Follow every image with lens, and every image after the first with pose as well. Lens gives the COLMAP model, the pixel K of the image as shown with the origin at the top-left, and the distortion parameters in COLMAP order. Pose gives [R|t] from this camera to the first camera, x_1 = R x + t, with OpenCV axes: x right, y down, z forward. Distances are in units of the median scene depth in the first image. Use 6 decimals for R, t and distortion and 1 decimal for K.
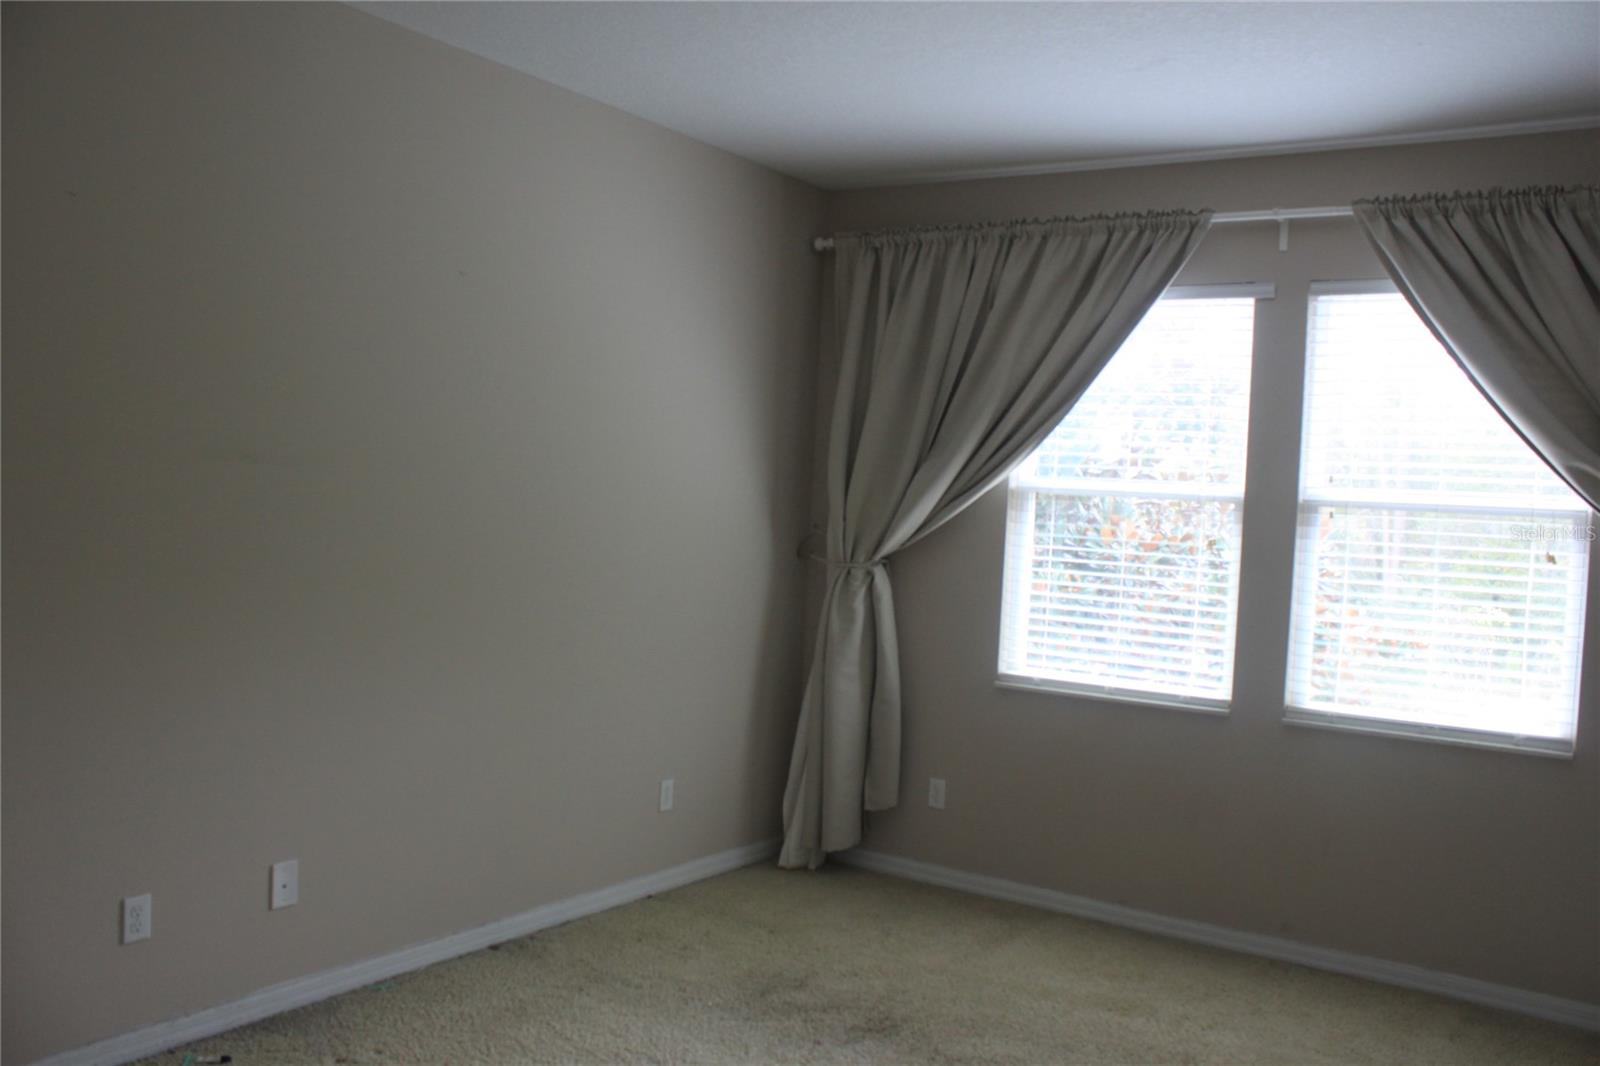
lens RADIAL K [[1342.1, 0, 805.4], [0, 1342.1, 539.0], [0, 0, 1]] dist [-0.154701, 0.094710]
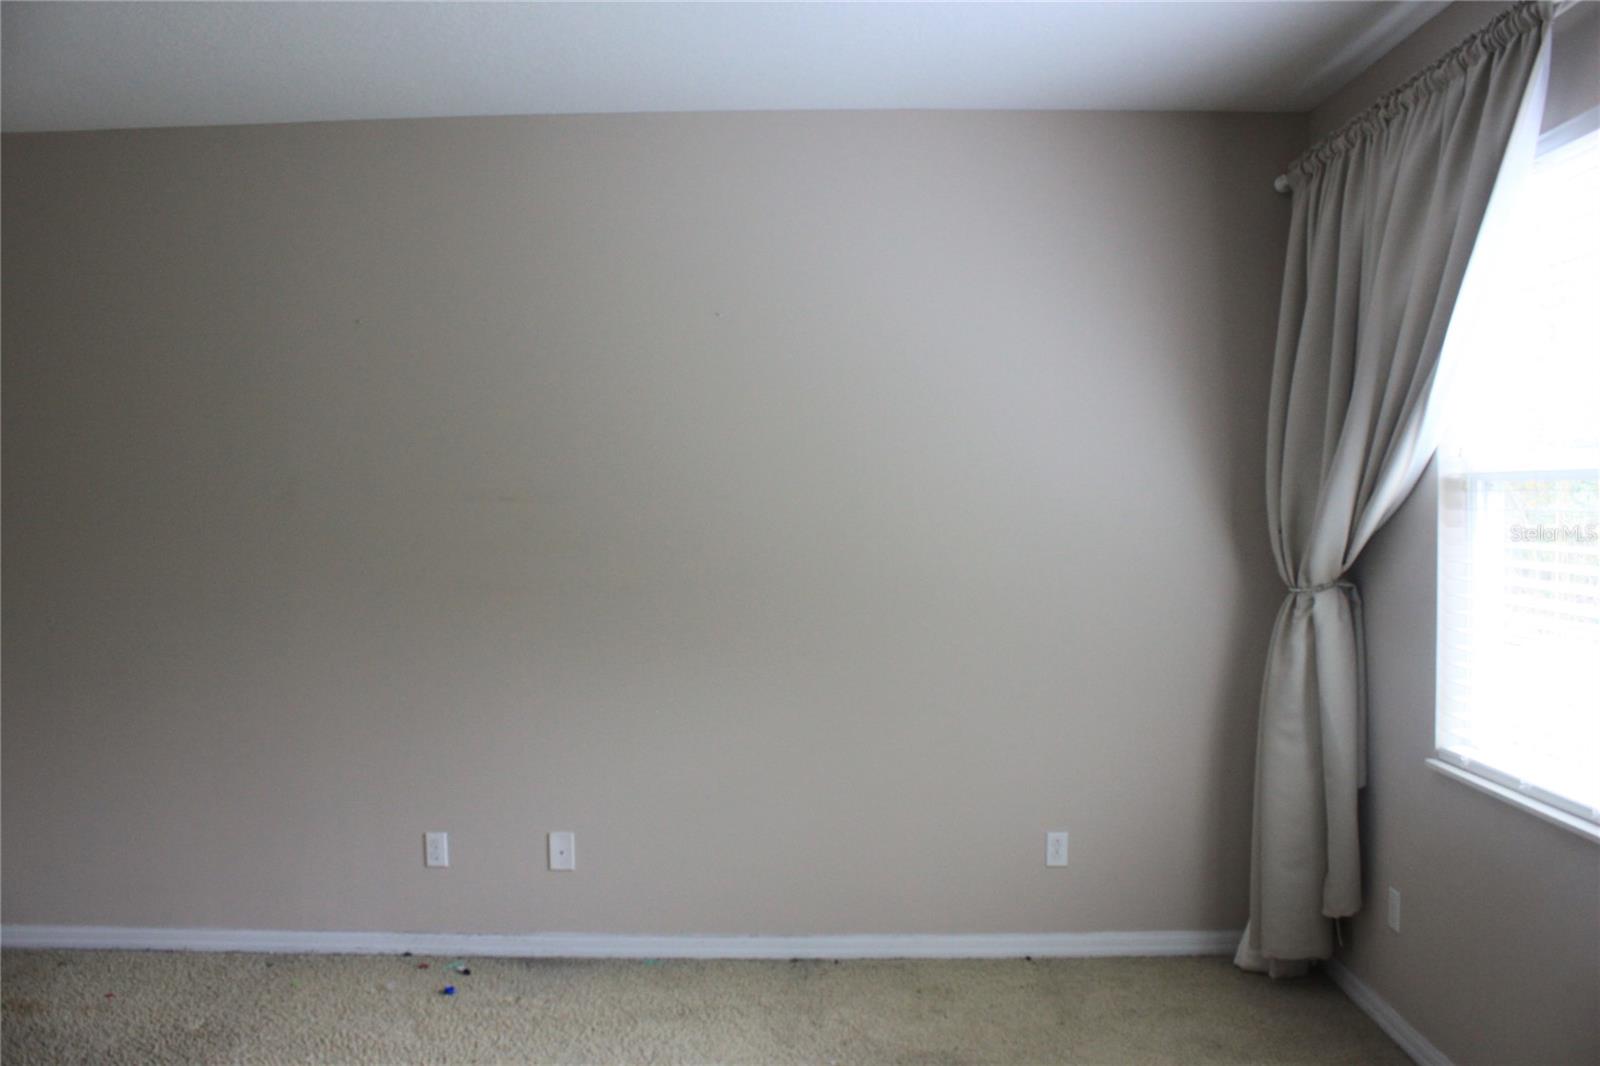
lens RADIAL K [[1342.1, 0, 800.0], [0, 1342.1, 525.3], [0, 0, 1]] dist [-0.154701, 0.094710]
pose [[0.536353, -0.032459, -0.843369, 0.737286], [0.008078, 0.999412, -0.033327, 0.006208], [0.843955, 0.011062, 0.536300, 0.506562]]
